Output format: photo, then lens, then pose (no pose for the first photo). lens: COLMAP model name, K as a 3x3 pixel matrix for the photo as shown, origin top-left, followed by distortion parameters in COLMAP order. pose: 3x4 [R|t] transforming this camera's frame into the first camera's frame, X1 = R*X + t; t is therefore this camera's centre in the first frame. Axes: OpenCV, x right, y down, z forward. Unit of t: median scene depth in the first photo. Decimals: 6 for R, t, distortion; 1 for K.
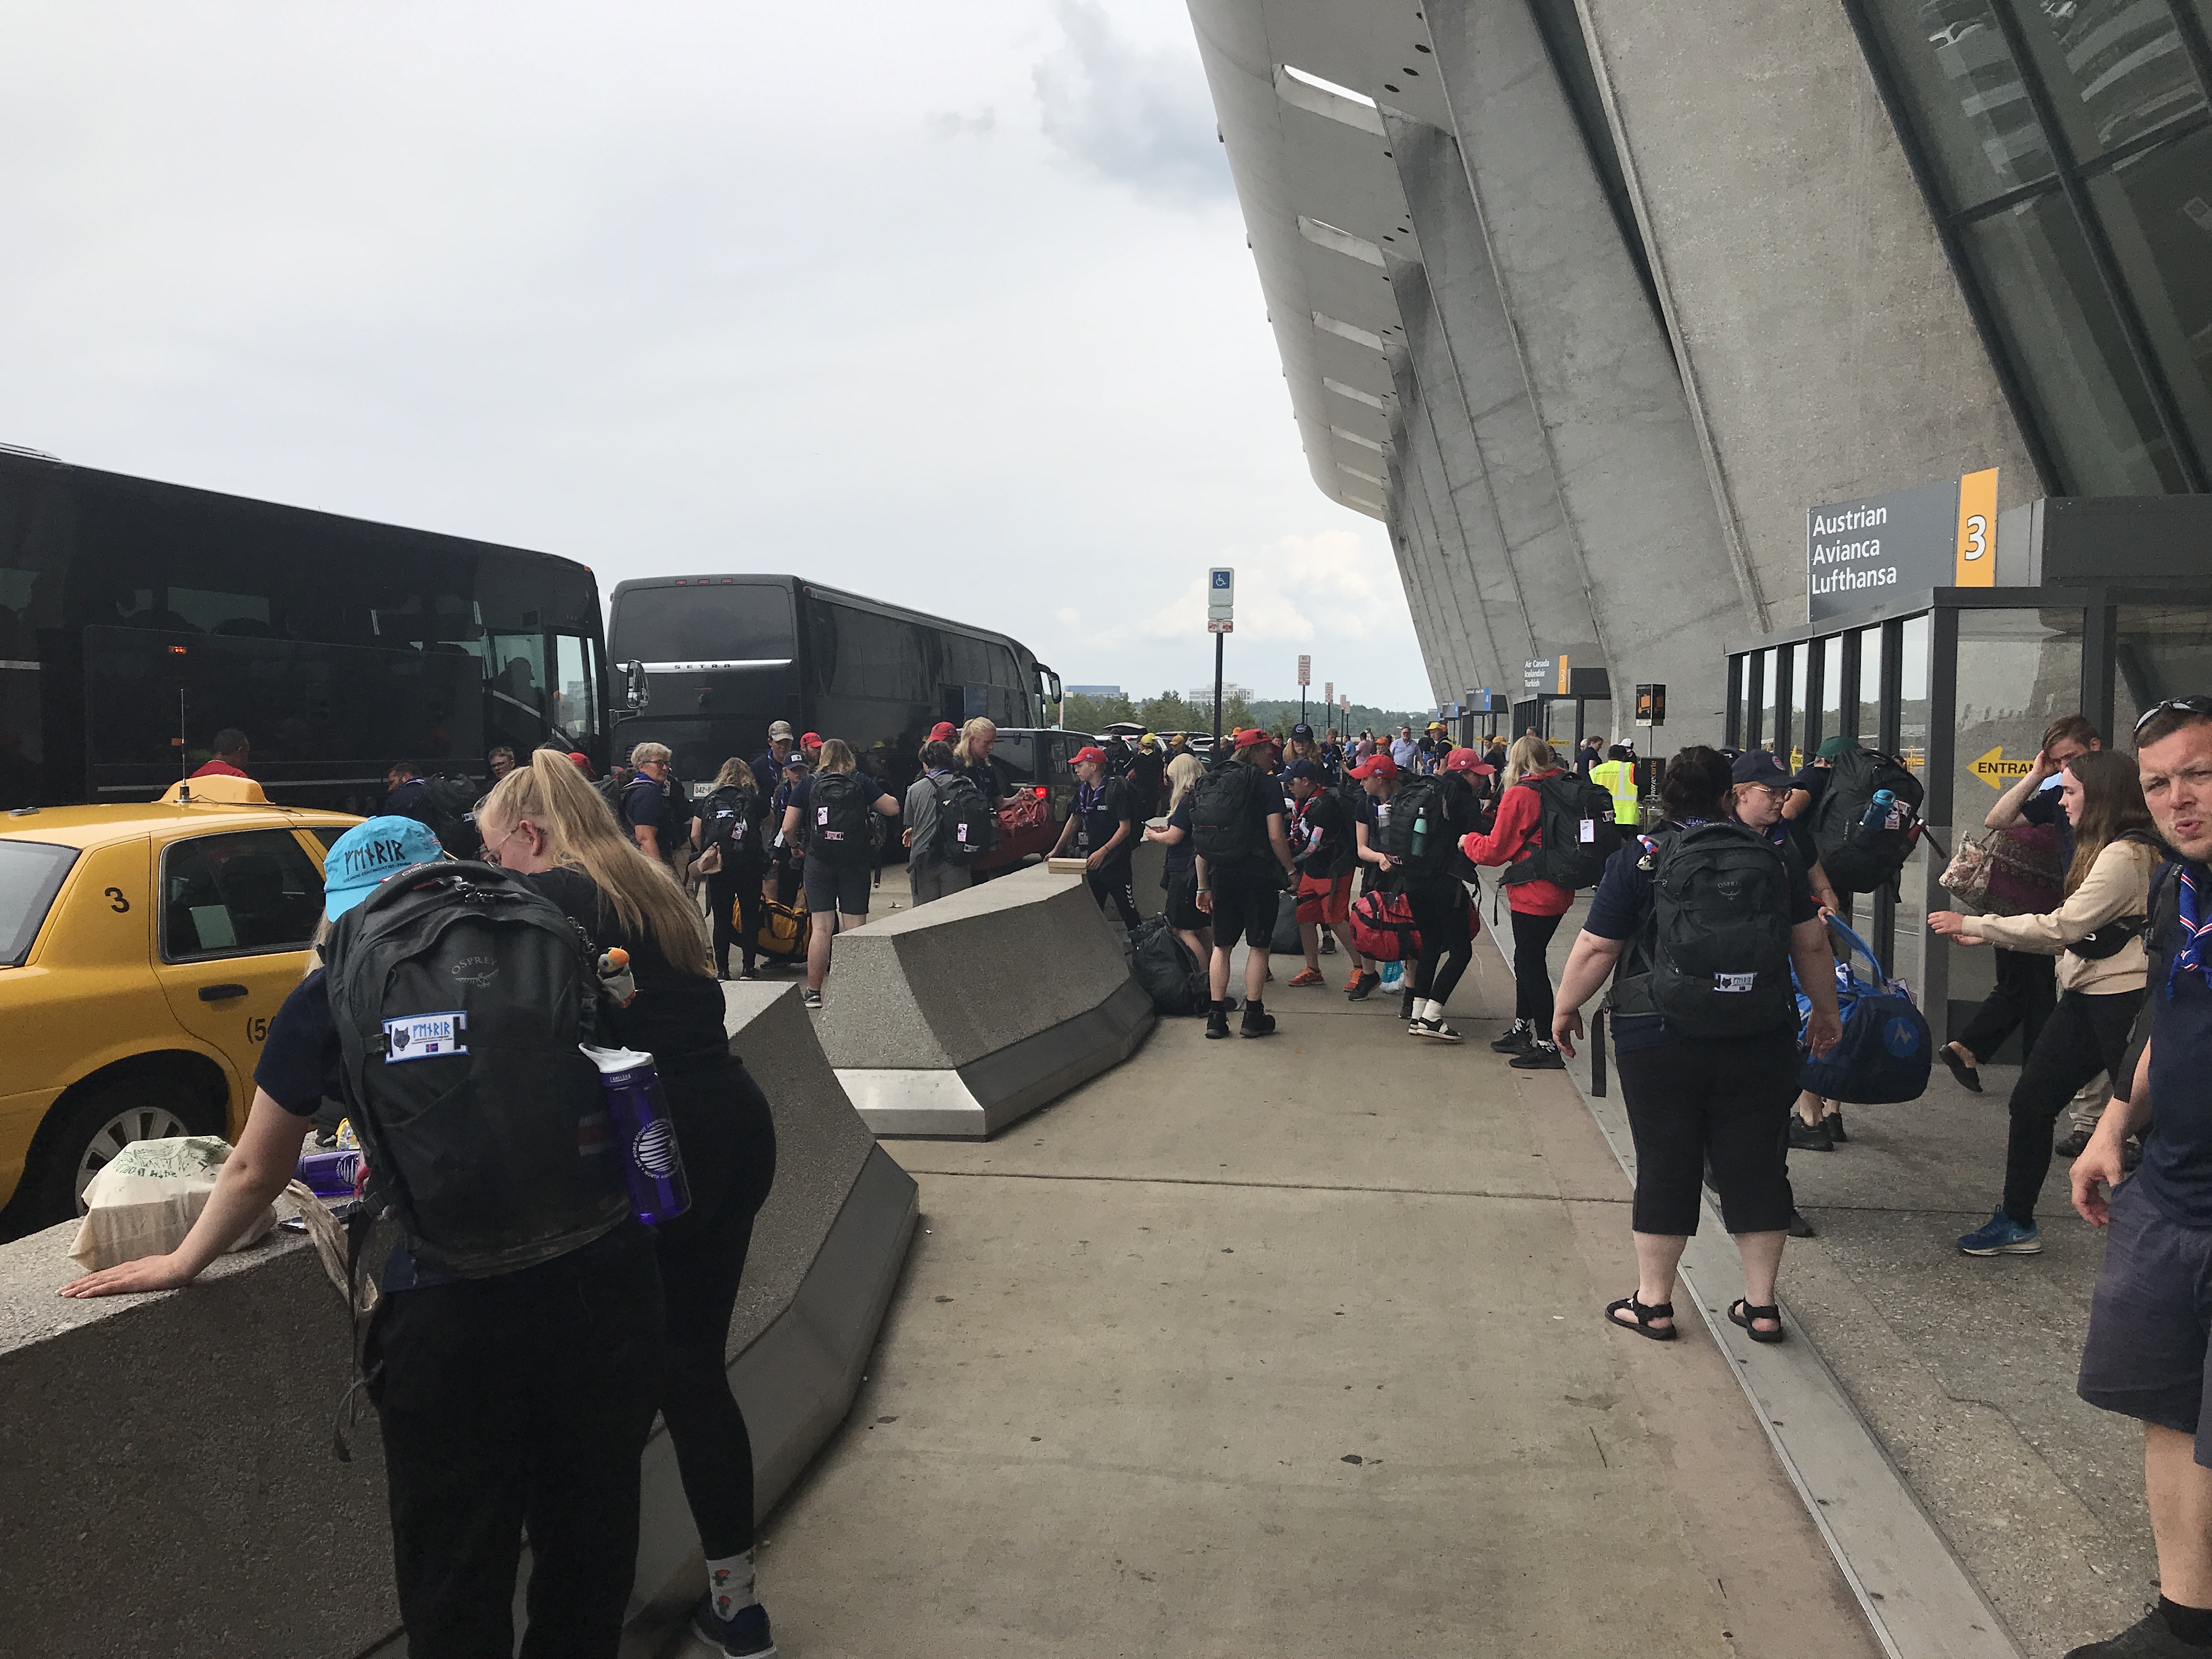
lens RADIAL K [[1813.3, 0, 1105.3], [0, 1813.3, 848.1], [0, 0, 1]] dist [0.017076, -0.001138]
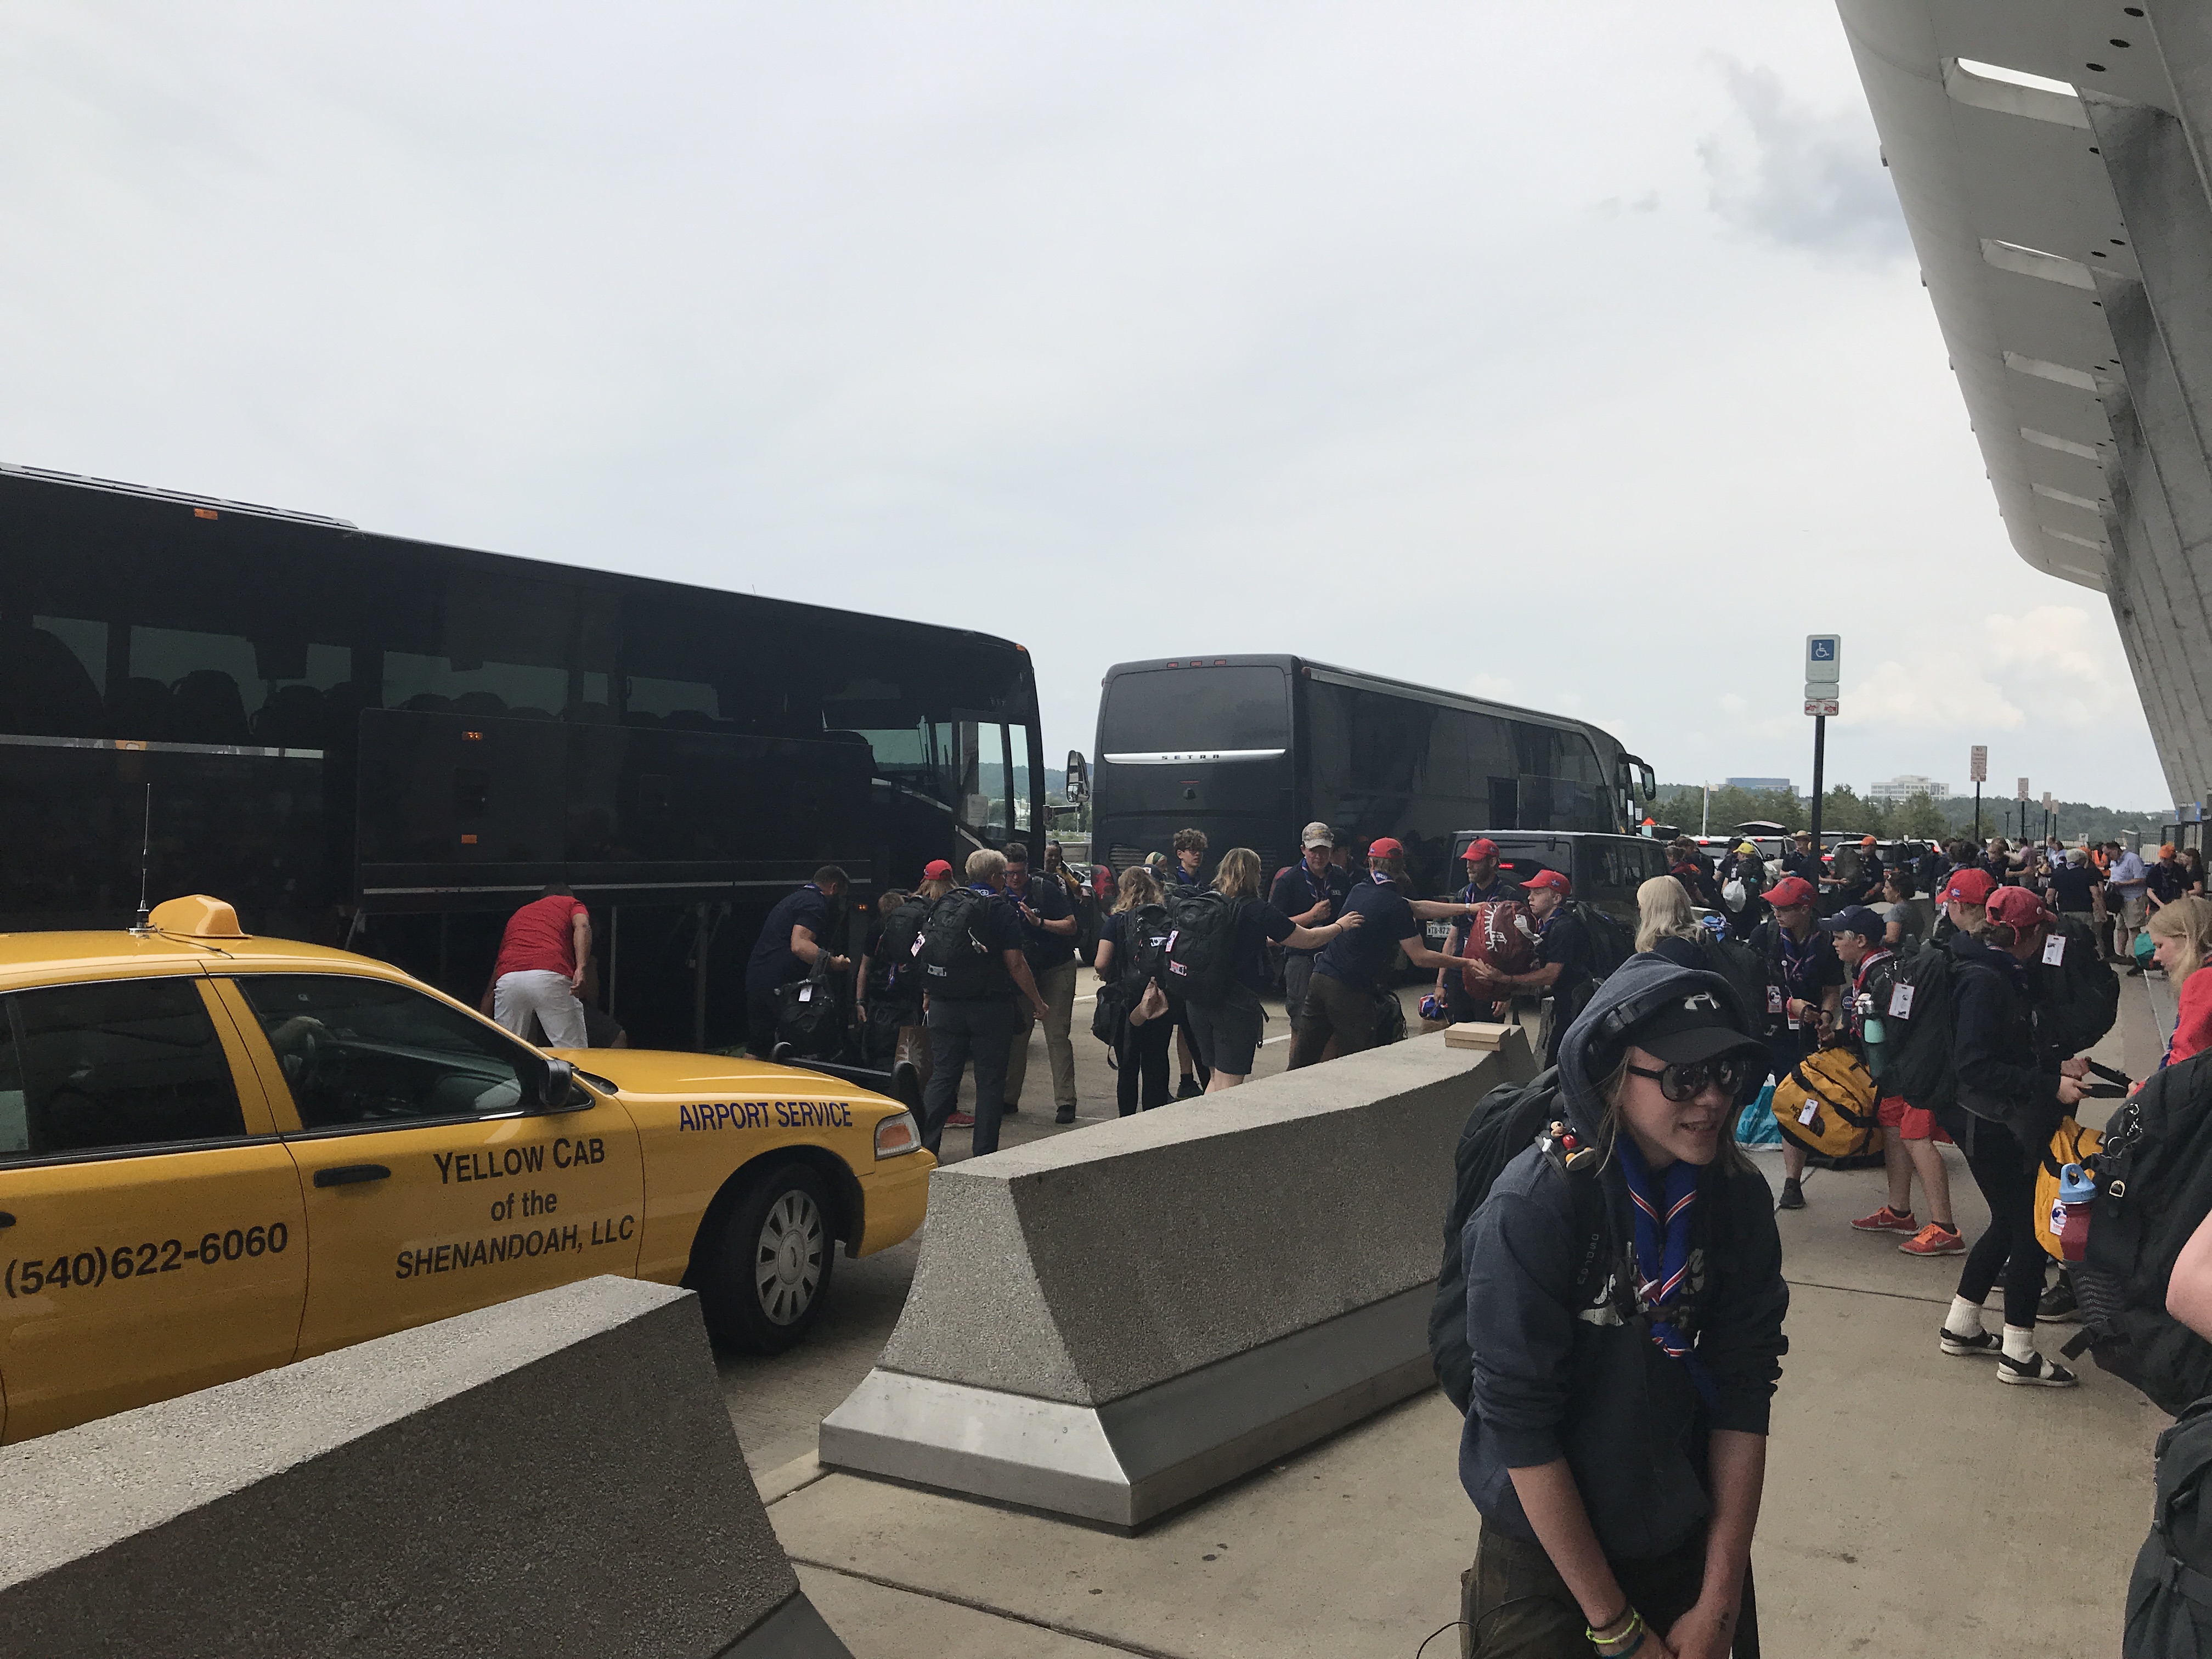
lens RADIAL K [[1813.3, 0, 1113.5], [0, 1813.3, 819.6], [0, 0, 1]] dist [0.017076, -0.001138]
pose [[0.938961, 0.013564, -0.343756, 0.050502], [-0.036283, 0.997554, -0.059745, -0.015238], [0.342105, 0.068571, 0.937156, 0.158164]]
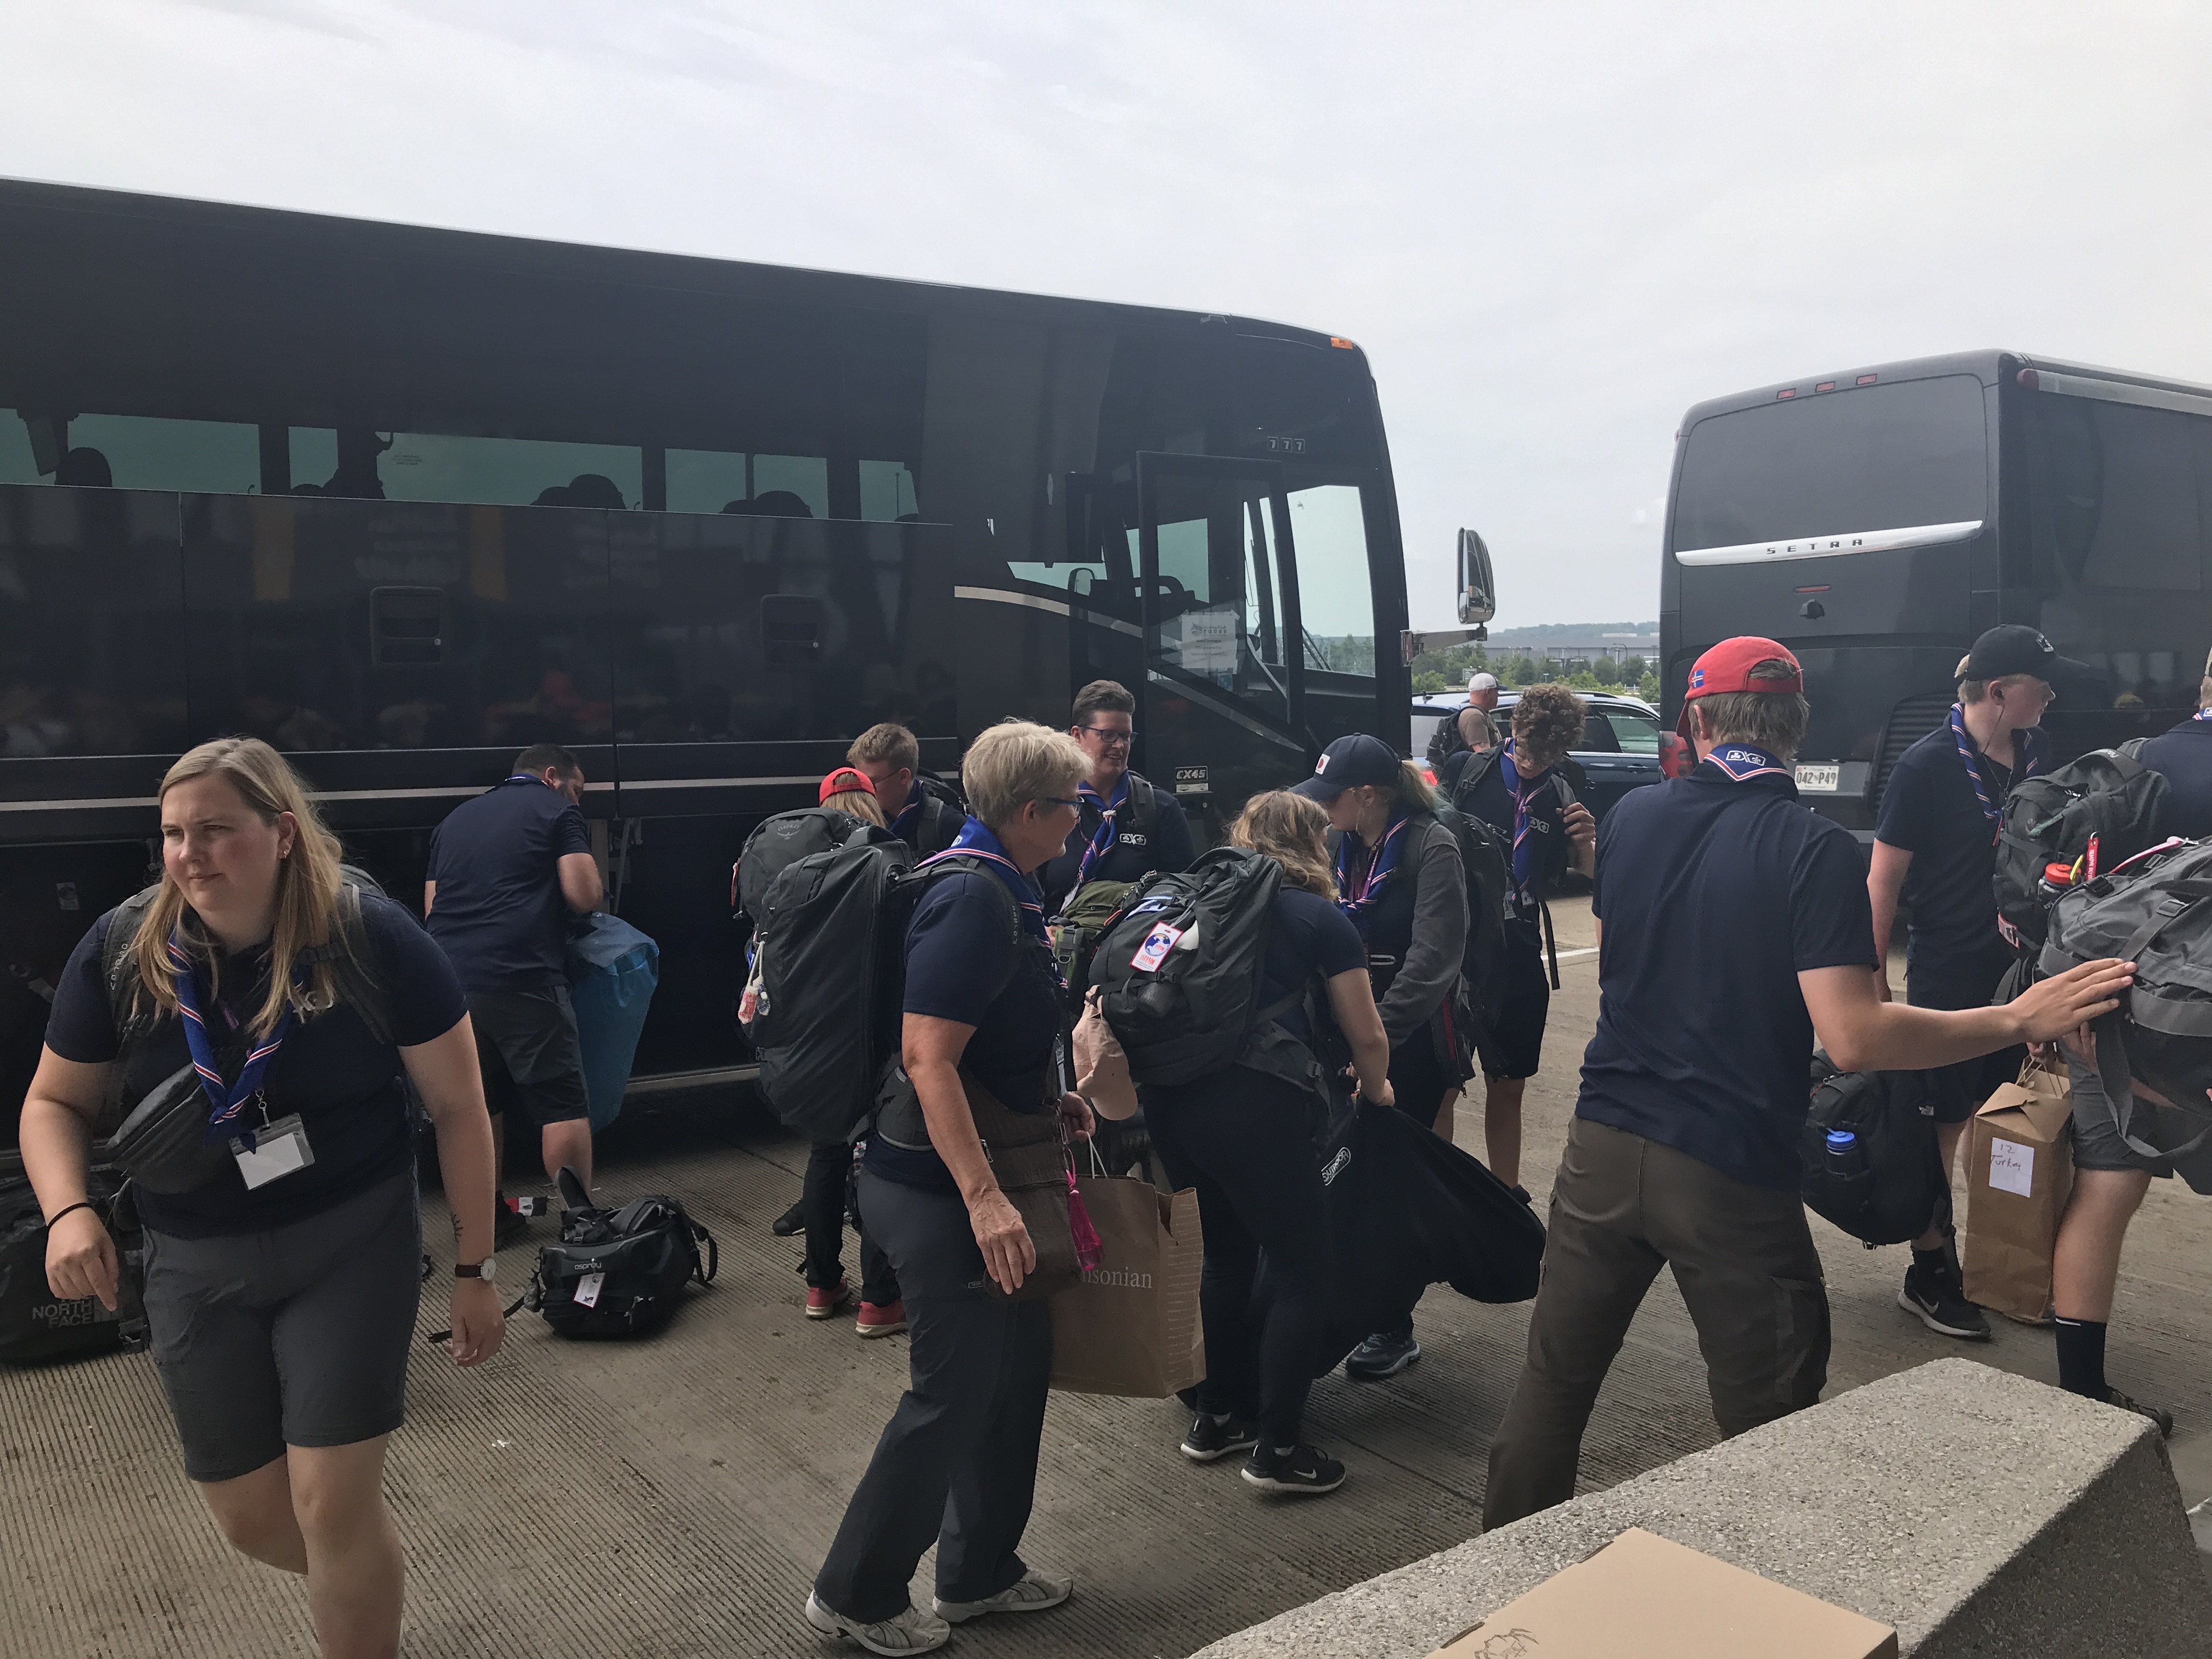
lens RADIAL K [[1813.3, 0, 1101.1], [0, 1813.3, 823.0], [0, 0, 1]] dist [0.017076, -0.001138]
pose [[0.689575, 0.050113, -0.722478, 0.023454], [-0.034892, 0.998743, 0.035972, -0.032129], [0.723373, 0.000403, 0.690457, 0.492884]]
